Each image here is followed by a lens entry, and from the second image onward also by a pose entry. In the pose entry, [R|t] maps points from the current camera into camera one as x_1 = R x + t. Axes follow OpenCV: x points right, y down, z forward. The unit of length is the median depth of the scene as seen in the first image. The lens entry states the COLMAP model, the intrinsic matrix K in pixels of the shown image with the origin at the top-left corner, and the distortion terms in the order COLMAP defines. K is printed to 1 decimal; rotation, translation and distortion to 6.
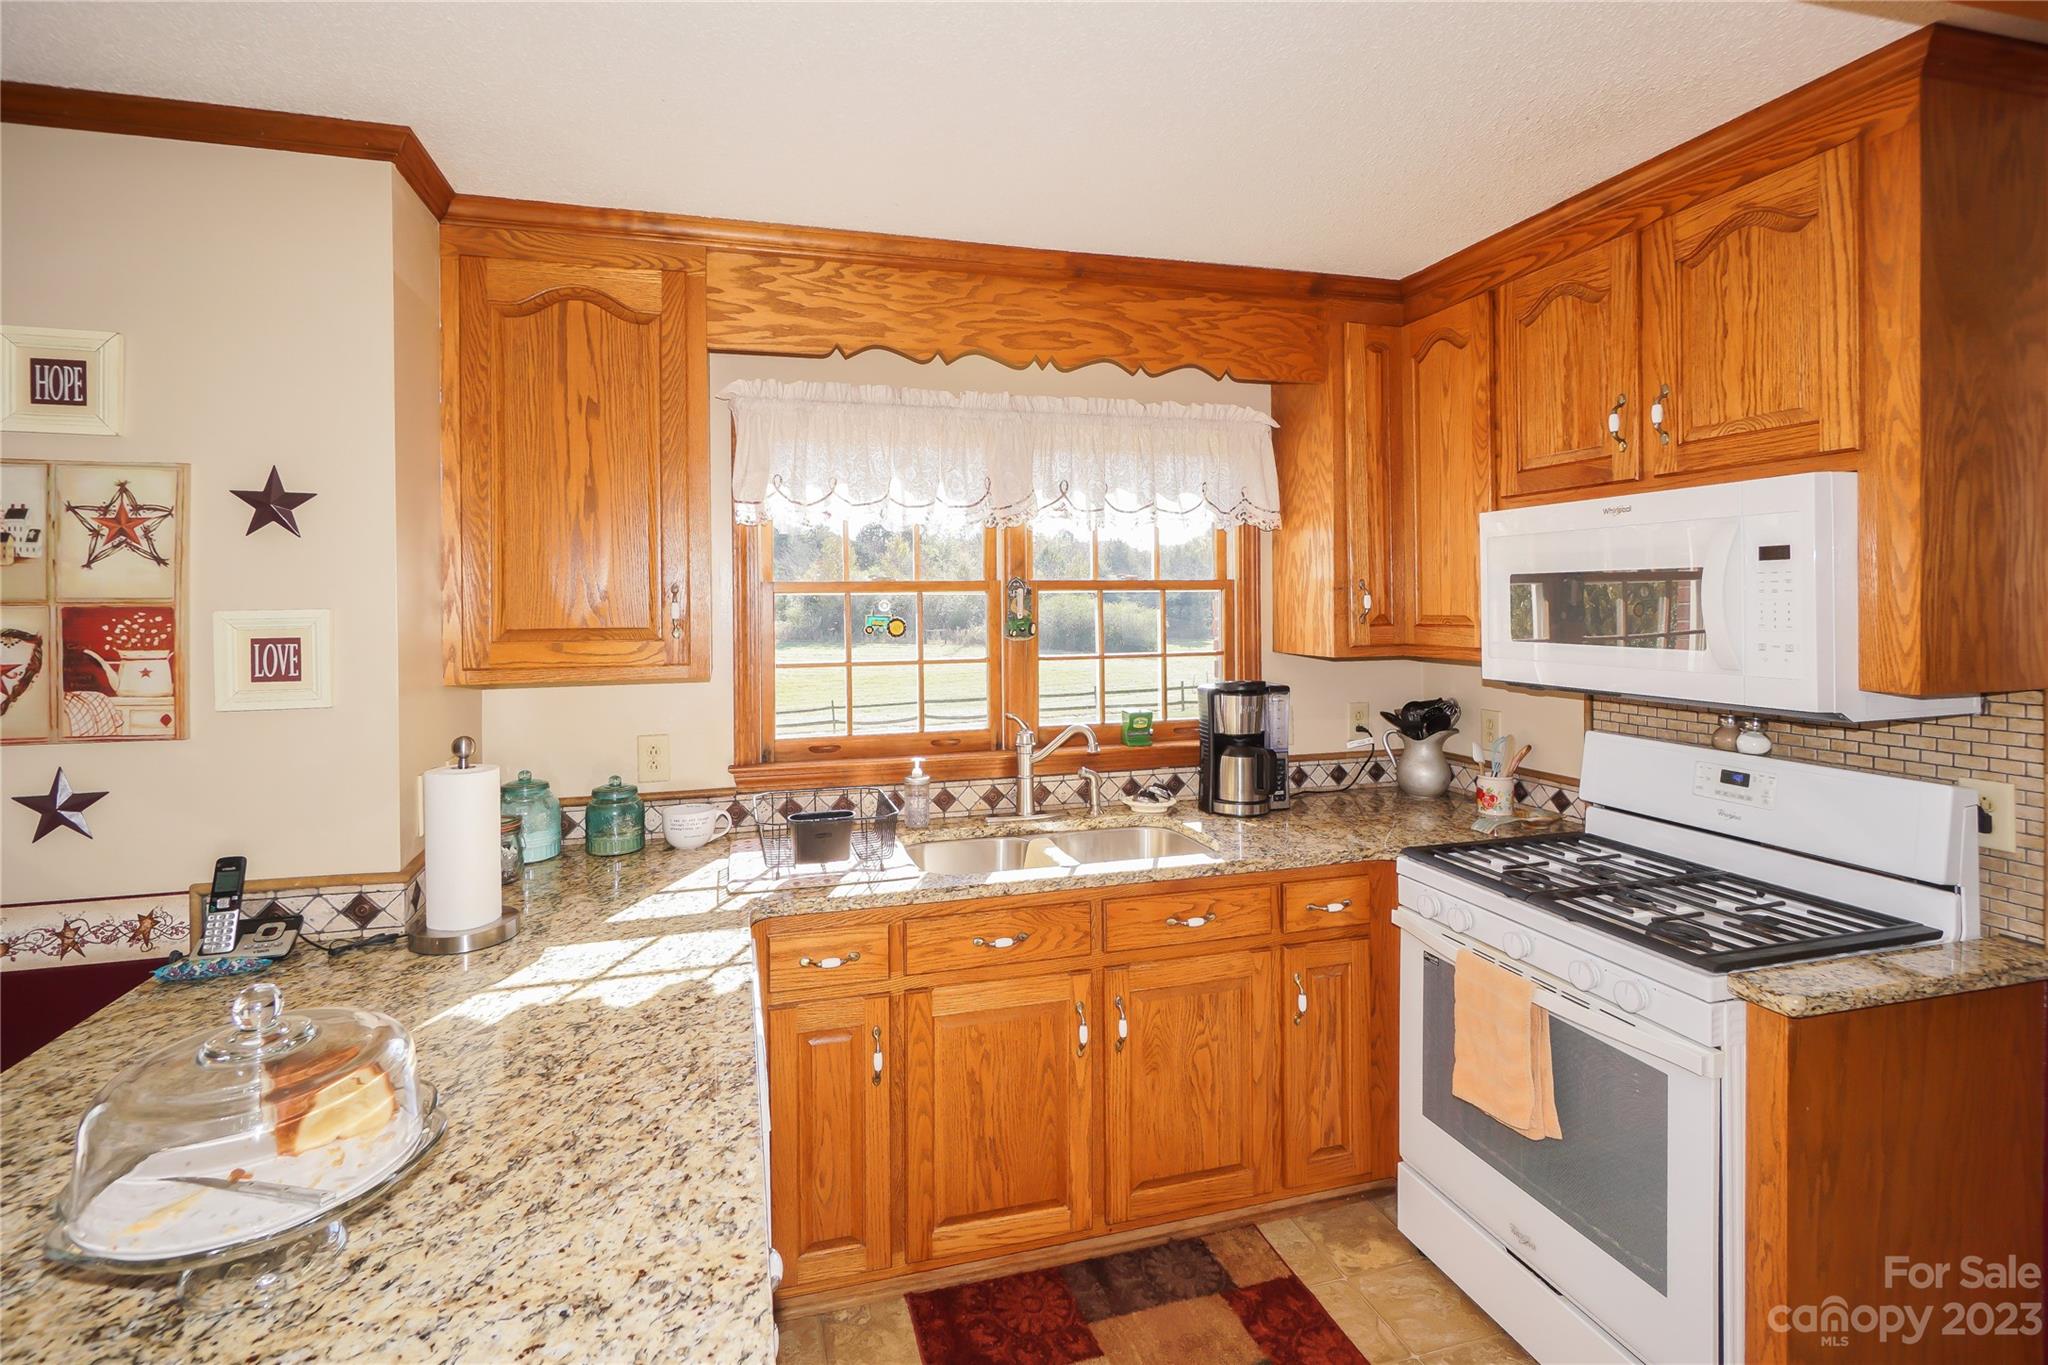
lens RADIAL K [[950.3, 0, 1009.6], [0, 950.3, 600.5], [0, 0, 1]] dist [-0.005660, 0.000690]
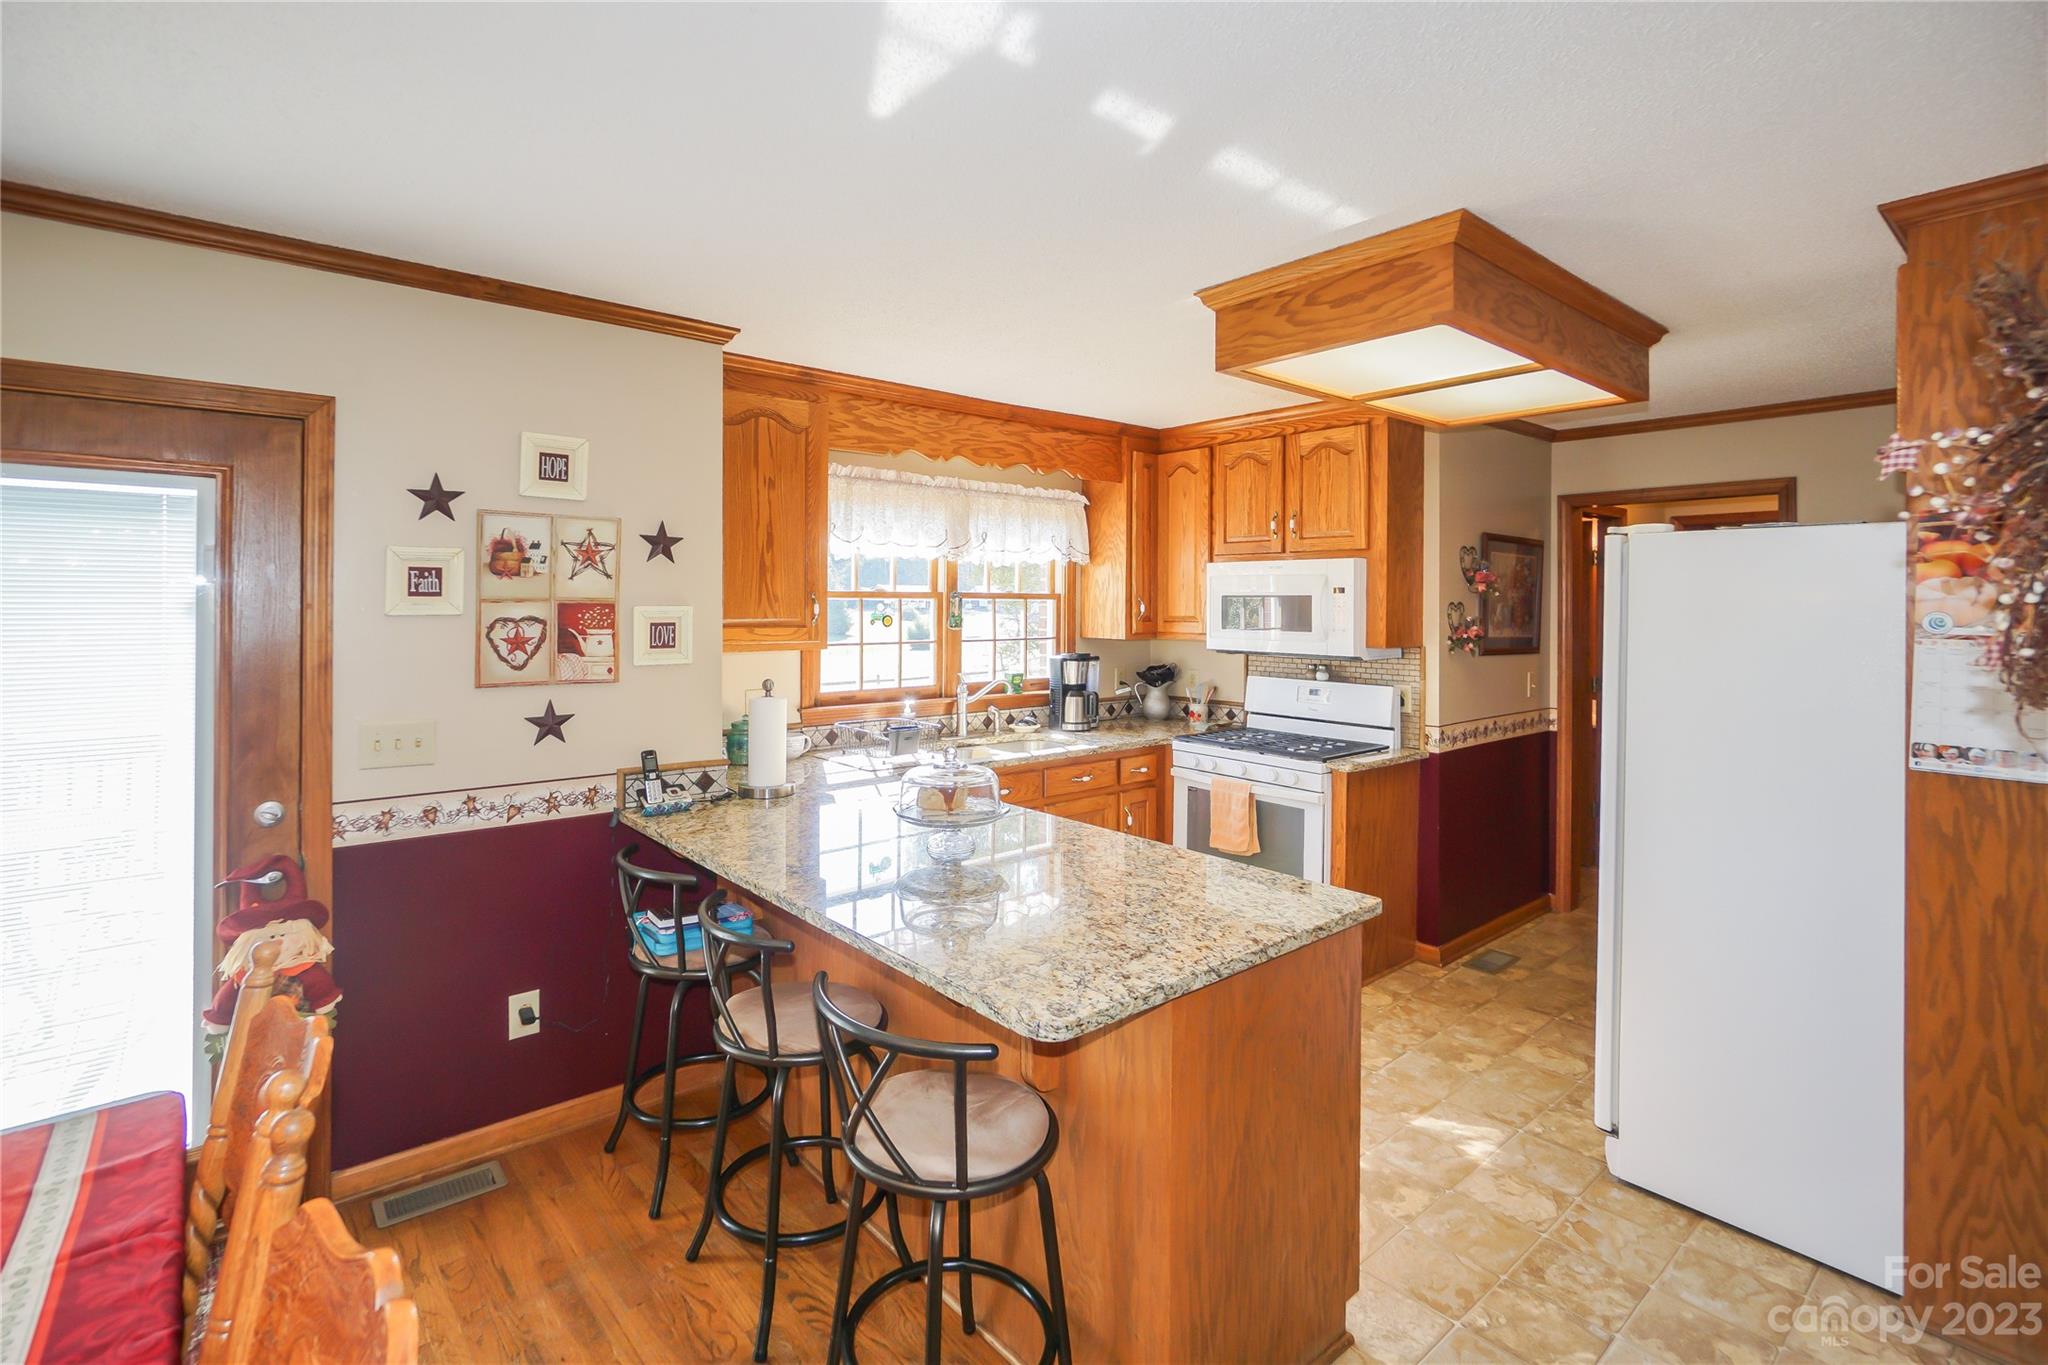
lens RADIAL K [[950.3, 0, 1009.6], [0, 950.3, 600.5], [0, 0, 1]] dist [-0.005660, 0.000690]
pose [[0.907899, 0.015711, 0.418894, -0.698266], [-0.014956, 0.999875, -0.005086, -0.000440], [-0.418922, -0.001647, 0.908021, -0.607128]]
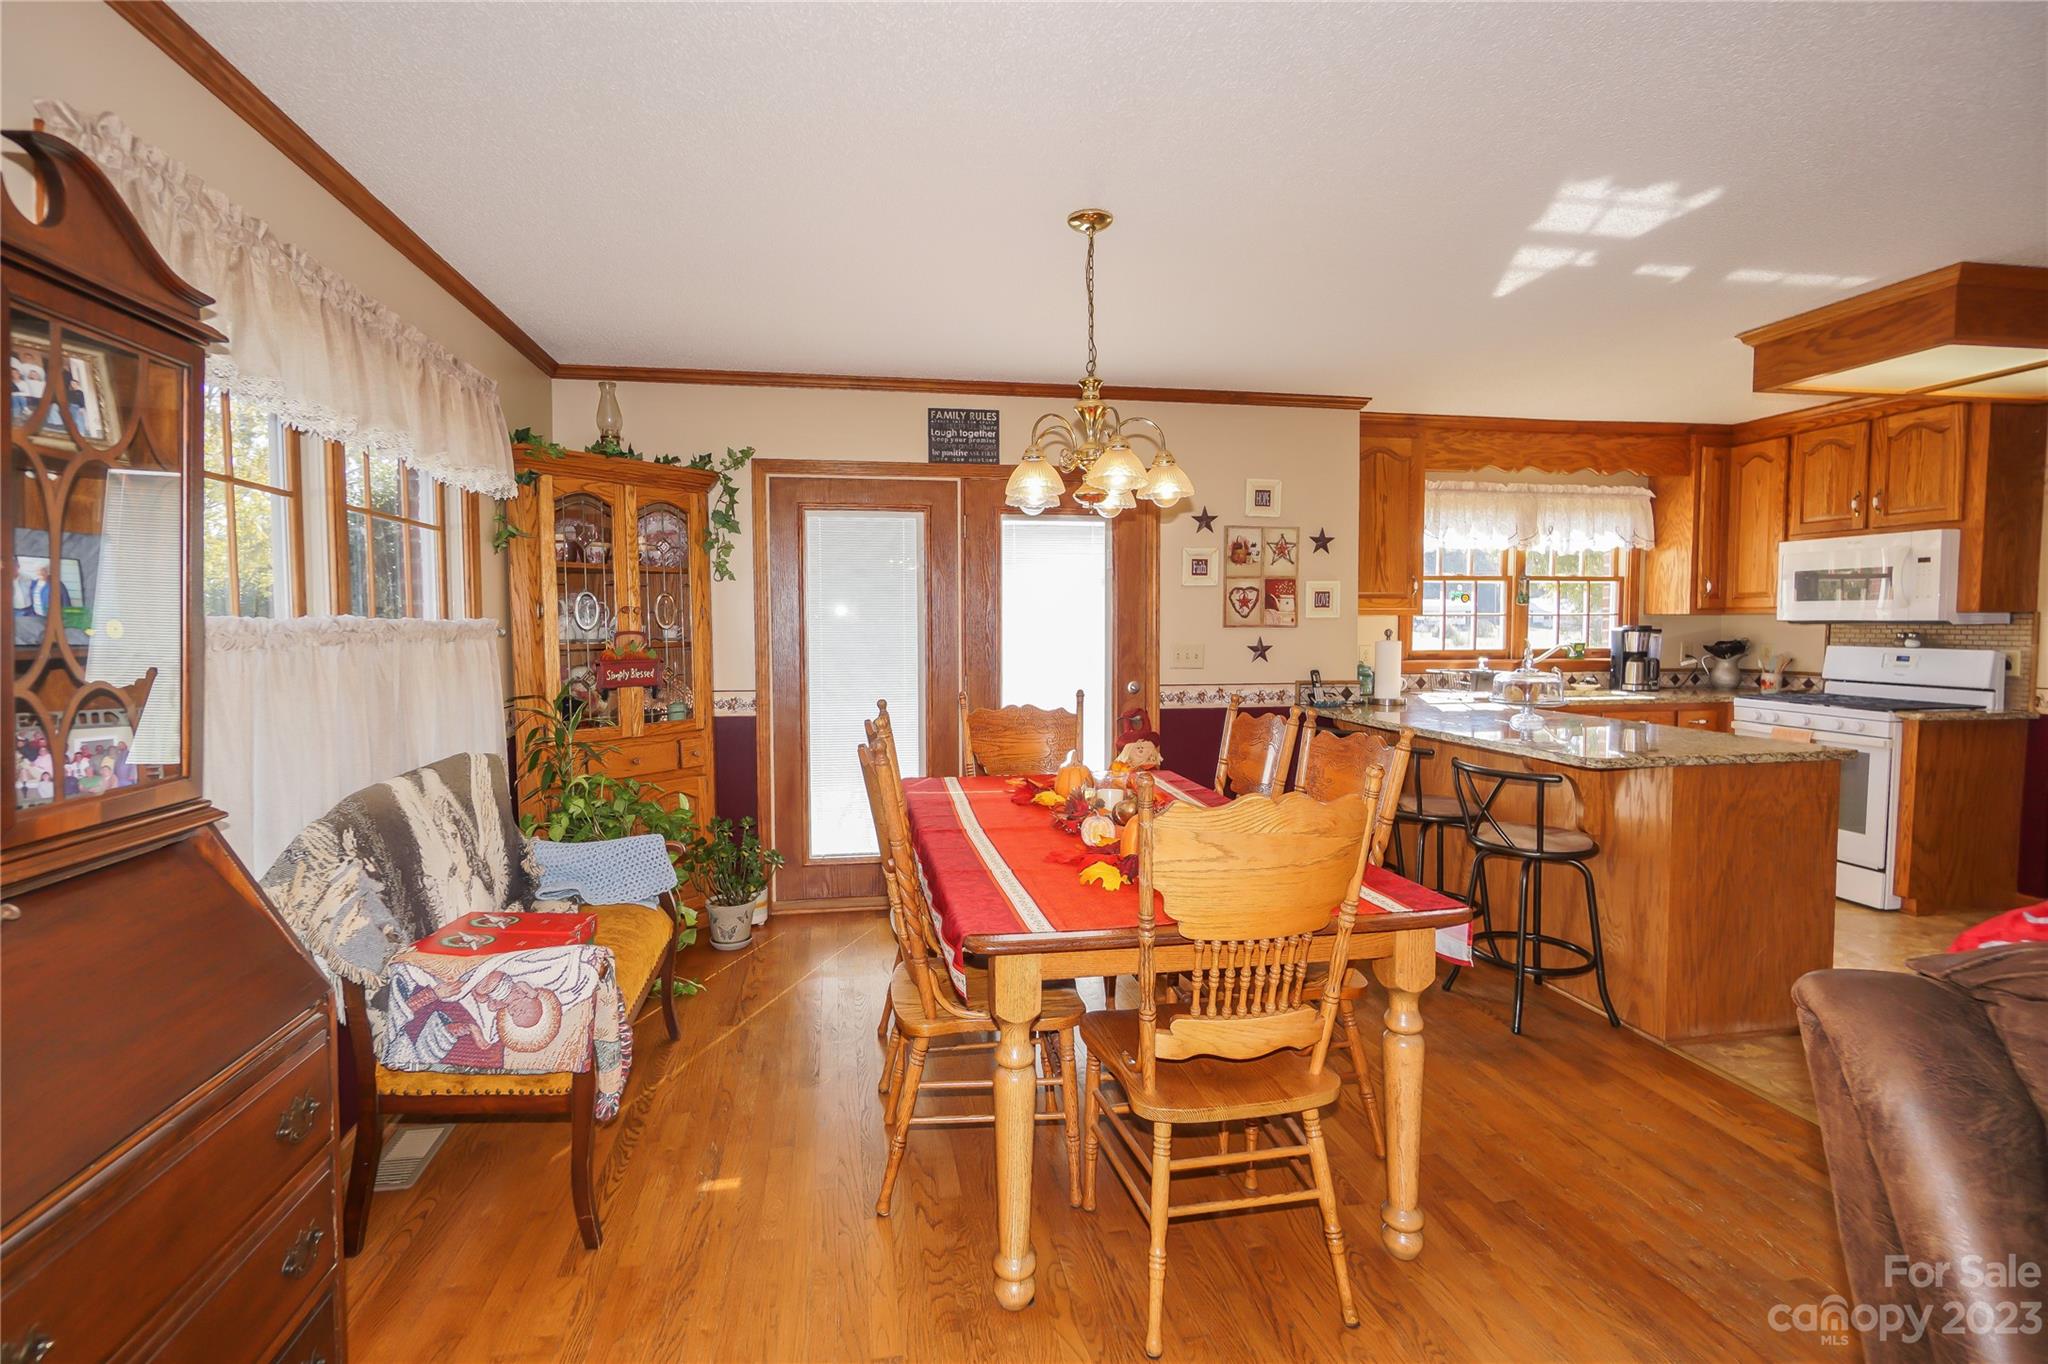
lens RADIAL K [[960.1, 0, 1013.4], [0, 960.1, 670.3], [0, 0, 1]] dist [-0.001196, 0.001719]
pose [[0.995543, 0.011407, -0.093620, -1.053549], [-0.006336, 0.998506, 0.054276, 0.091665], [0.094099, -0.053440, 0.994128, -1.378302]]
